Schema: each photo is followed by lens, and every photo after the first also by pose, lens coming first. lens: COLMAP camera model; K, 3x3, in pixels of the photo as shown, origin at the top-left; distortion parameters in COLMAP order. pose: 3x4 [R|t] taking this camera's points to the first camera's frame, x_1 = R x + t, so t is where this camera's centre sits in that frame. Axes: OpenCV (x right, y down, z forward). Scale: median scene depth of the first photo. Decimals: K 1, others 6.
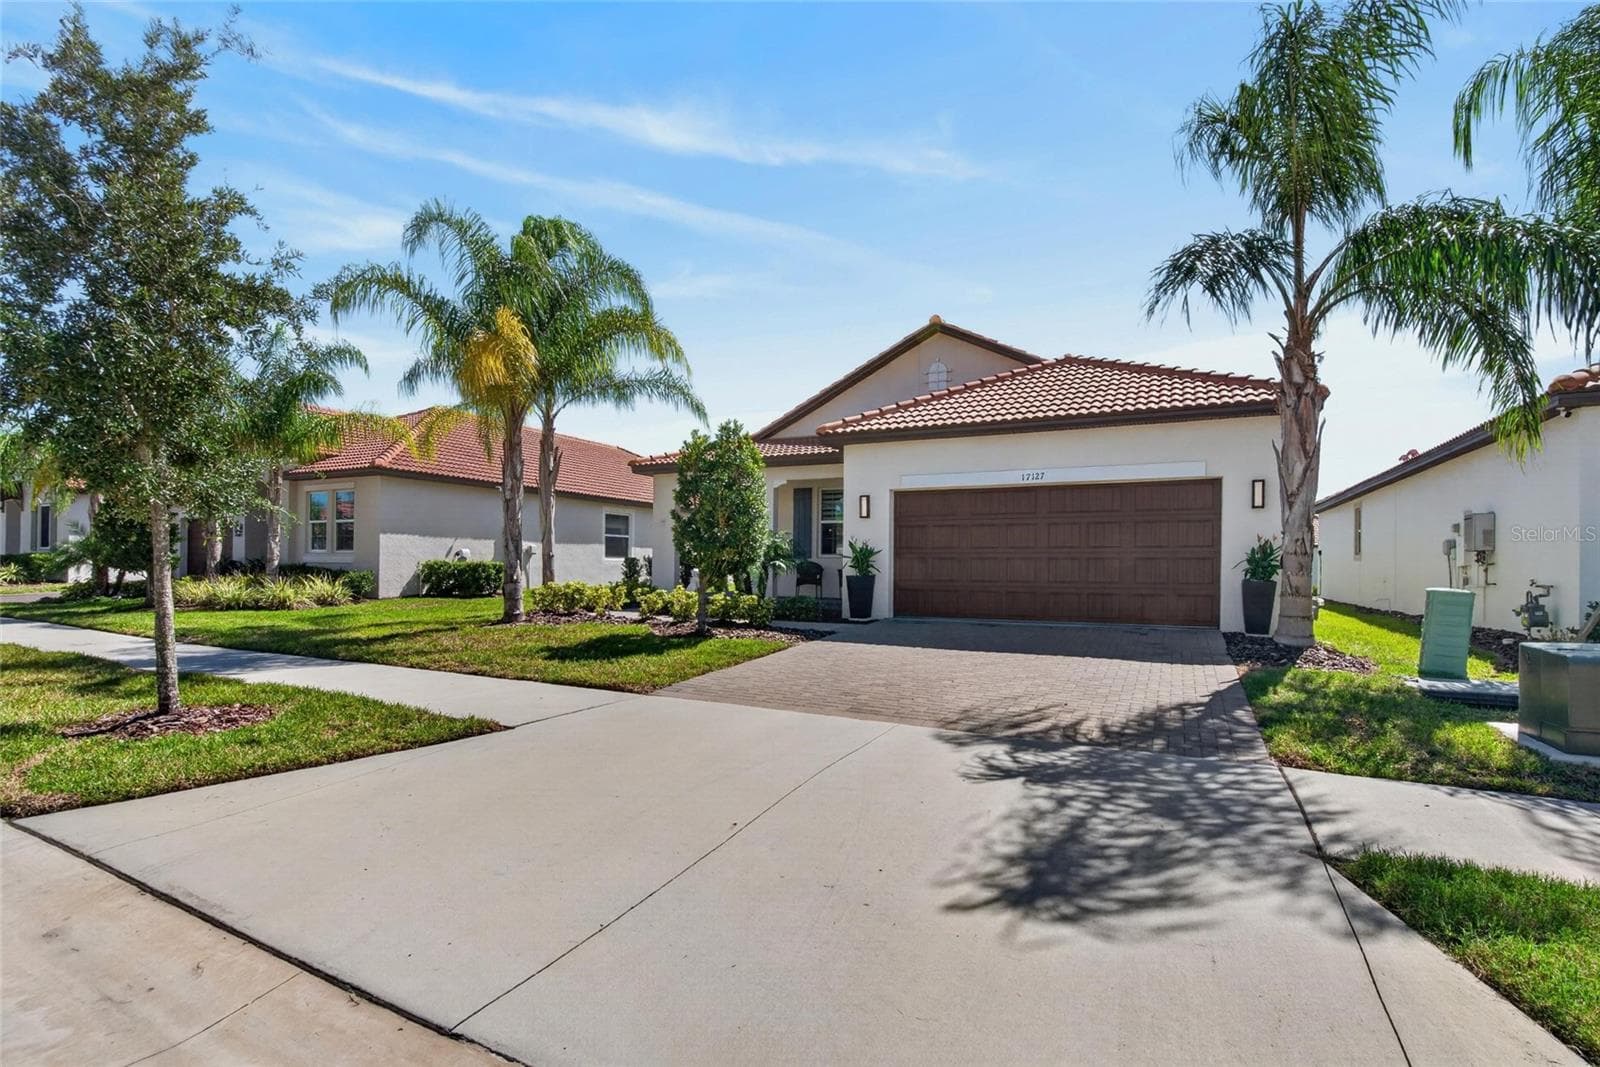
lens RADIAL K [[743.1, 0, 793.0], [0, 743.1, 565.1], [0, 0, 1]] dist [-0.024019, 0.000679]
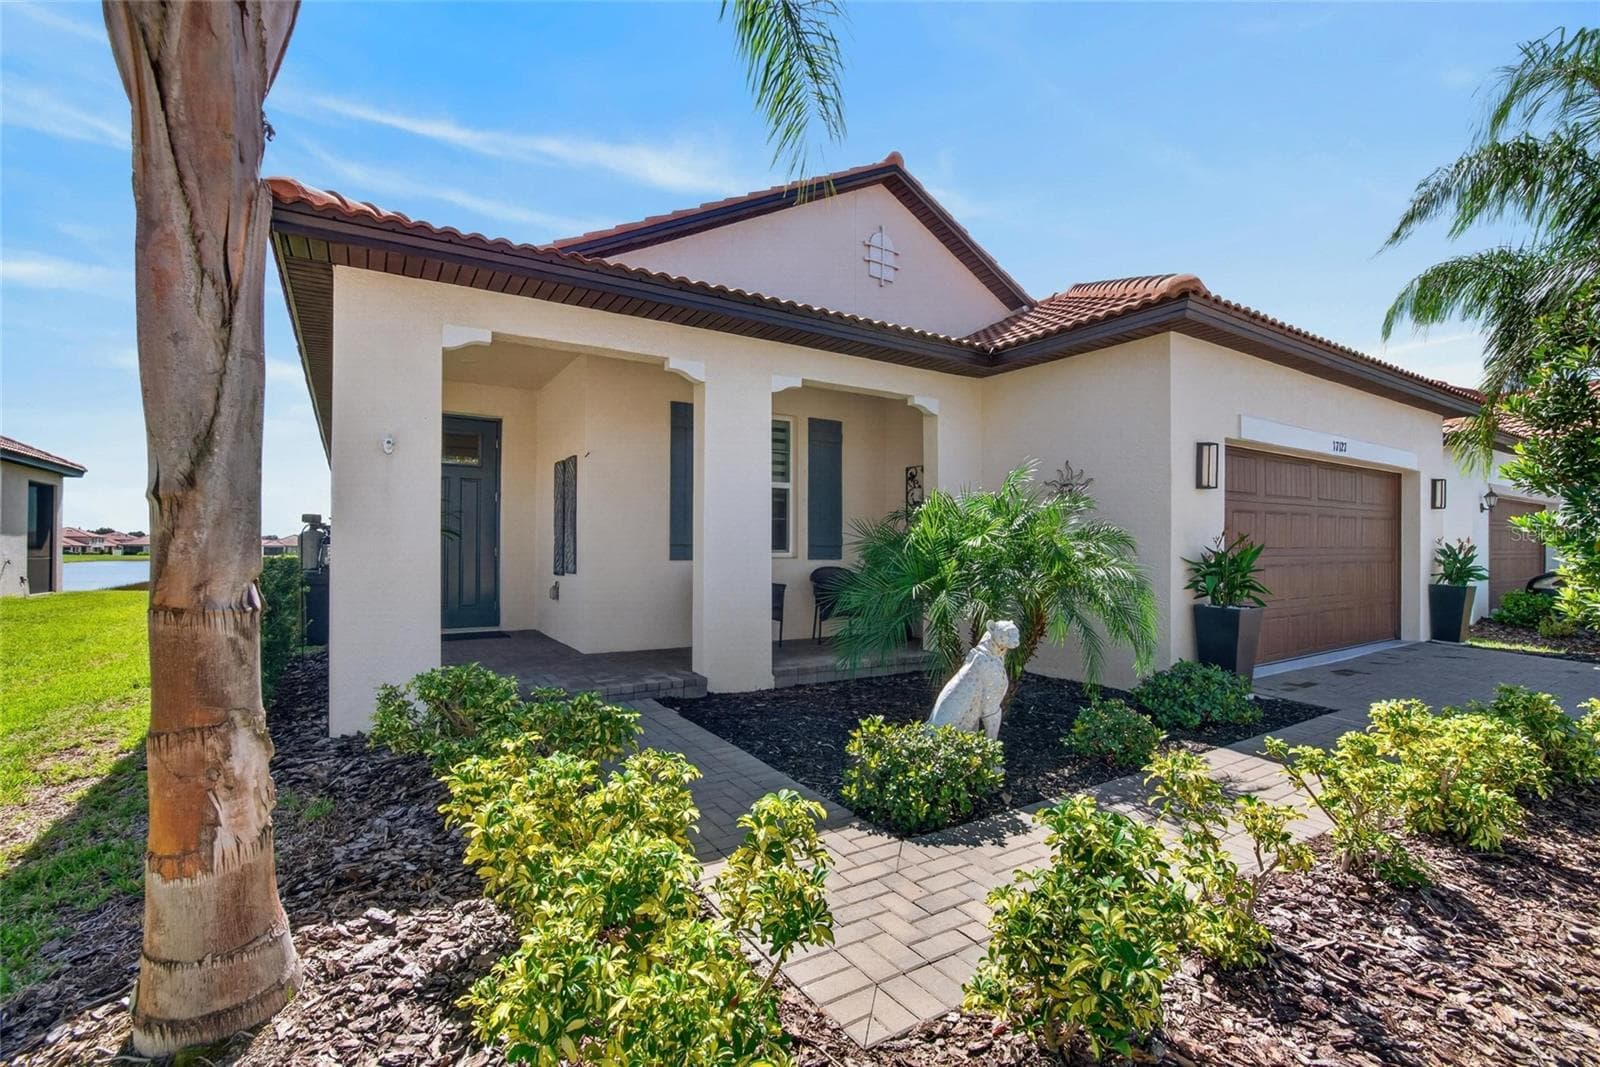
lens RADIAL K [[716.4, 0, 800.0], [0, 716.4, 533.5], [0, 0, 1]] dist [-0.023863, 0.000010]
pose [[0.508453, 0.005278, 0.861073, -0.449447], [0.001164, 0.999976, -0.006817, -0.030912], [-0.861089, 0.004468, 0.508435, 1.003703]]
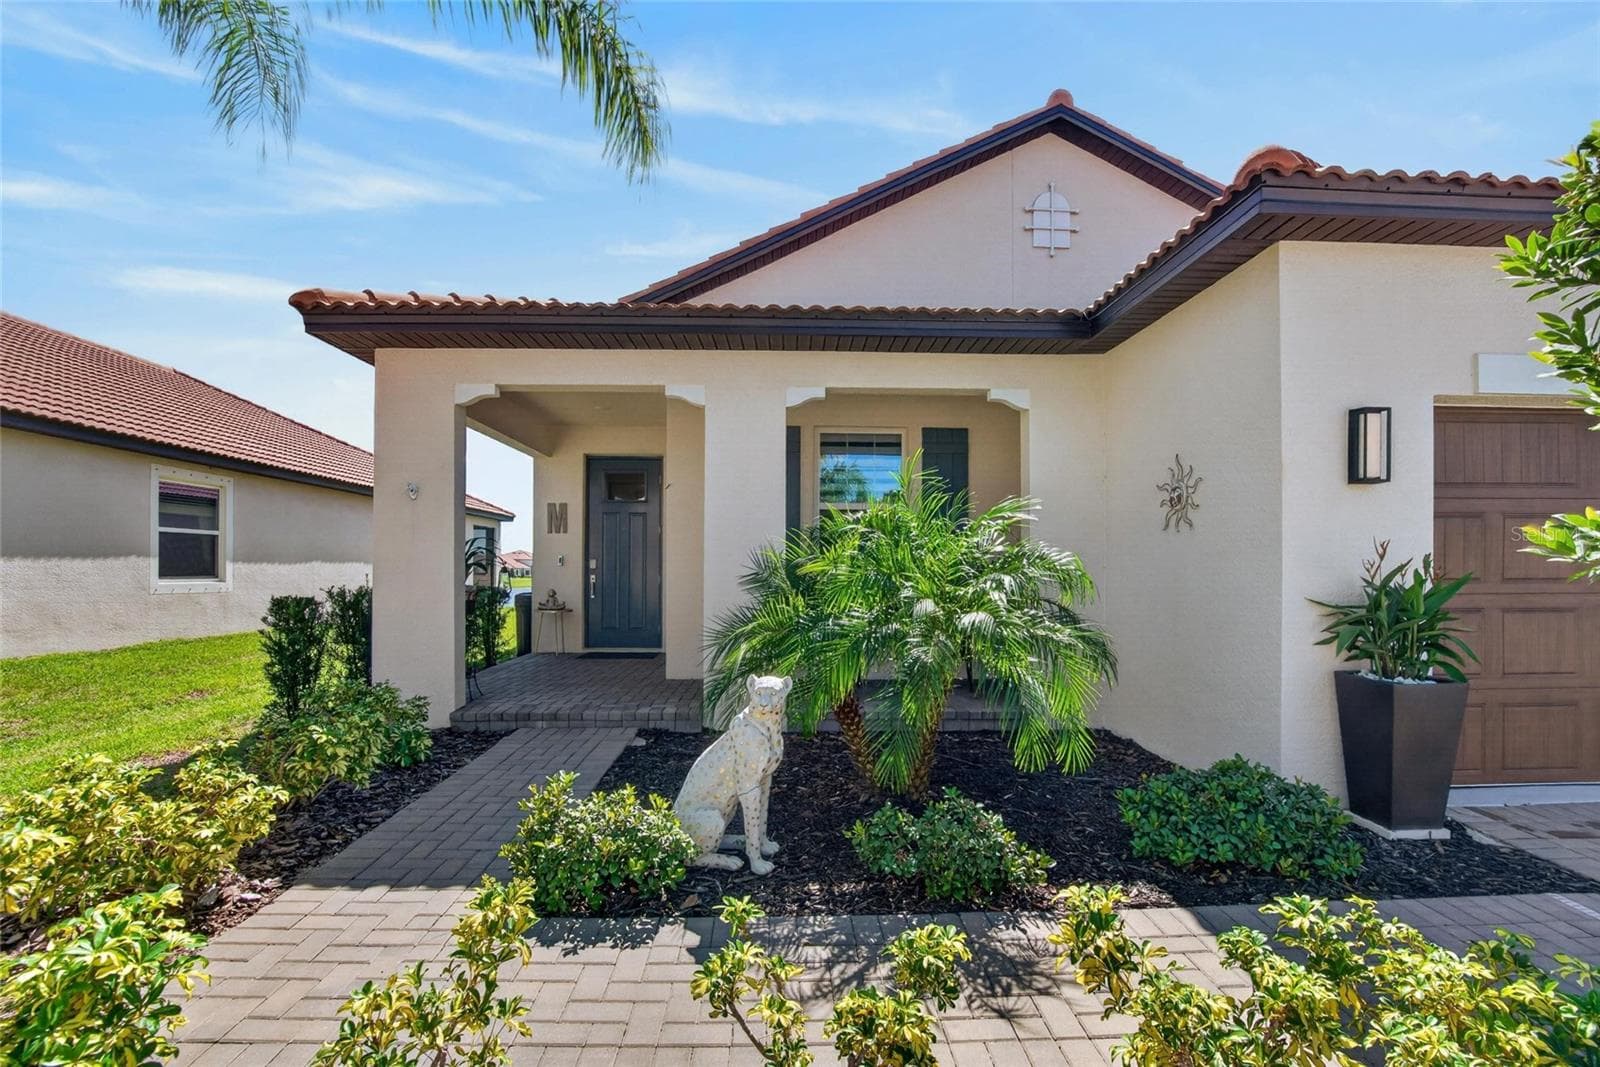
lens RADIAL K [[737.5, 0, 797.1], [0, 737.5, 549.3], [0, 0, 1]] dist [-0.021121, 0.000008]
pose [[0.880376, 0.003781, 0.474262, -0.247136], [0.007230, 0.999745, -0.021391, -0.032129], [-0.474222, 0.022261, 0.880124, 0.860919]]
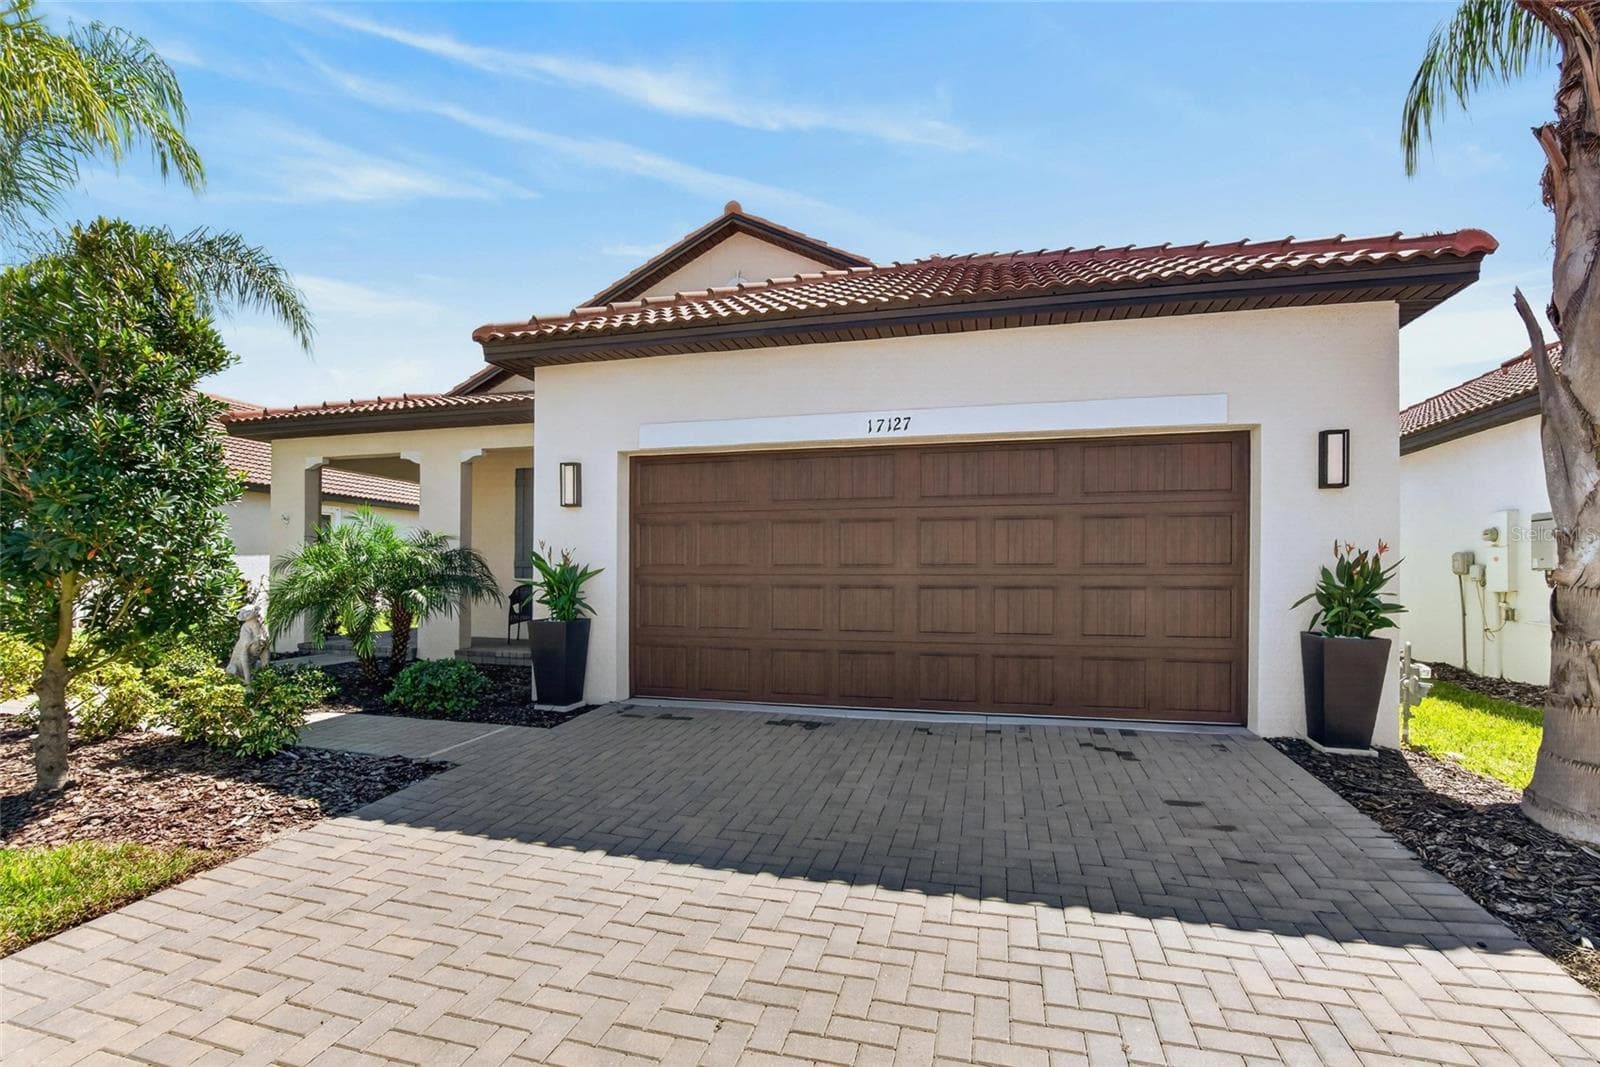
lens RADIAL K [[743.1, 0, 793.0], [0, 743.1, 565.1], [0, 0, 1]] dist [-0.024019, 0.000679]
pose [[0.976640, 0.002308, 0.214869, 0.135820], [0.000599, 0.999909, -0.013465, -0.015322], [-0.214881, 0.013279, 0.976550, 0.469993]]
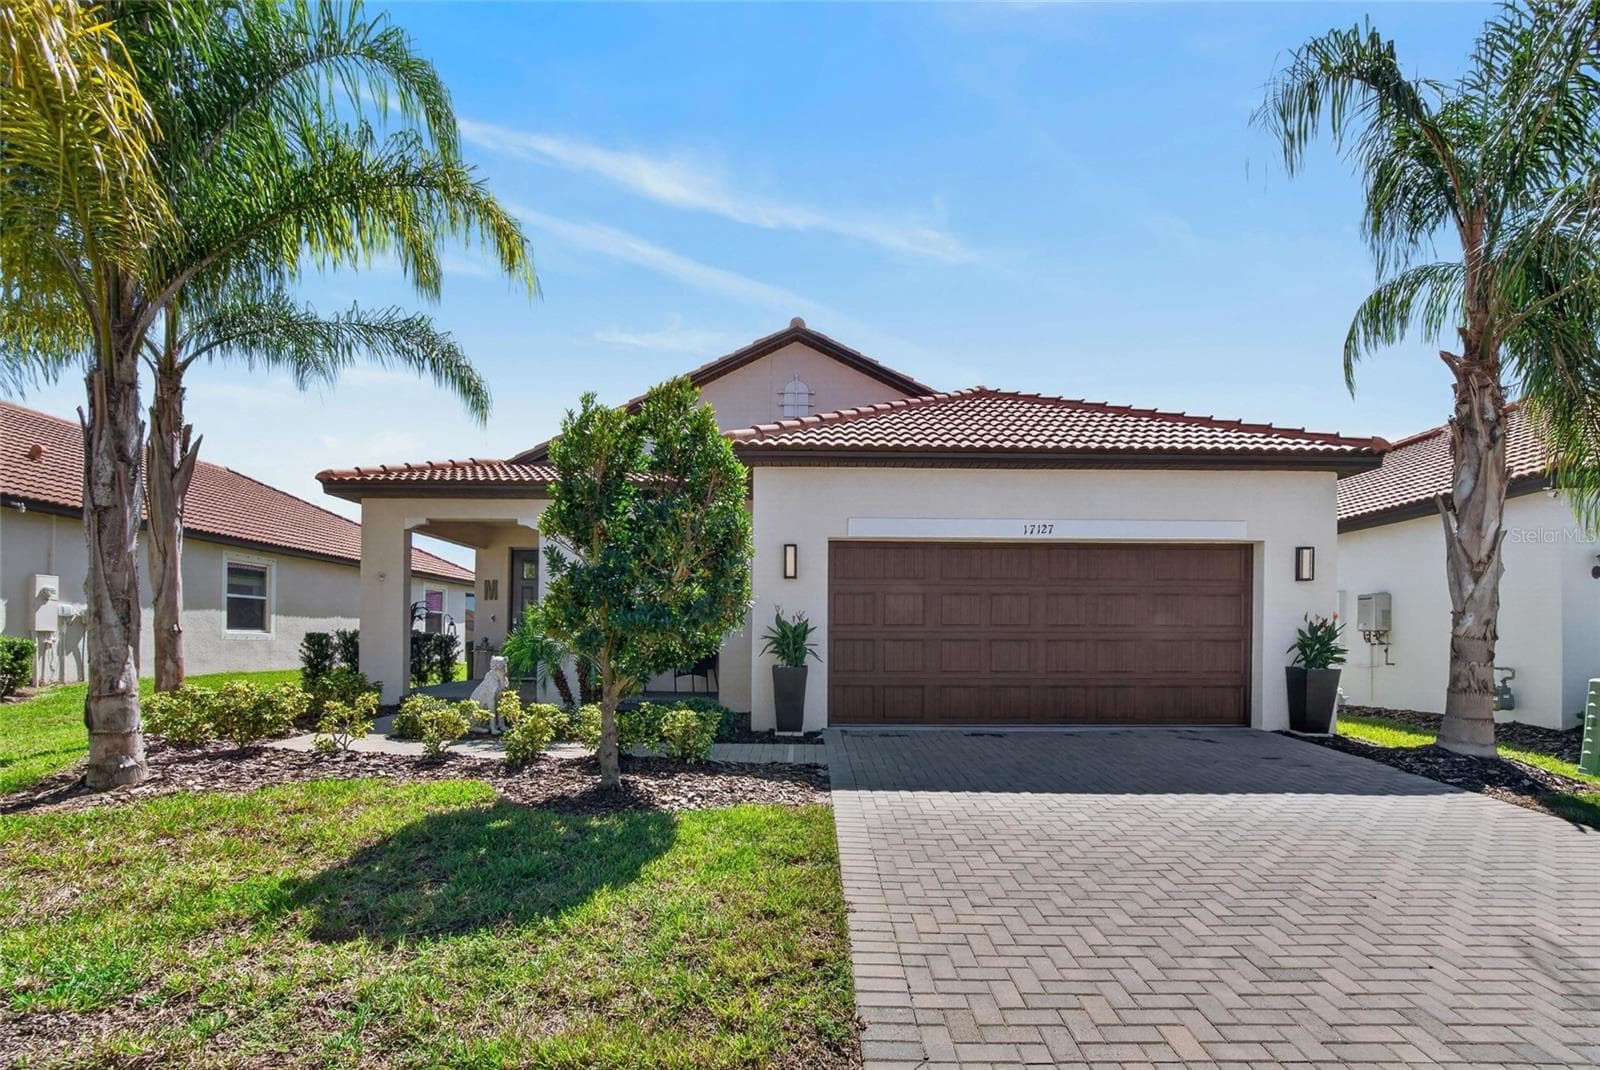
lens RADIAL K [[756.4, 0, 804.6], [0, 756.4, 626.9], [0, 0, 1]] dist [-0.031120, 0.000043]
pose [[0.891906, 0.006007, 0.452181, -0.196336], [-0.000784, 0.999931, -0.011738, -0.012182], [-0.452220, 0.010114, 0.891849, 0.396239]]
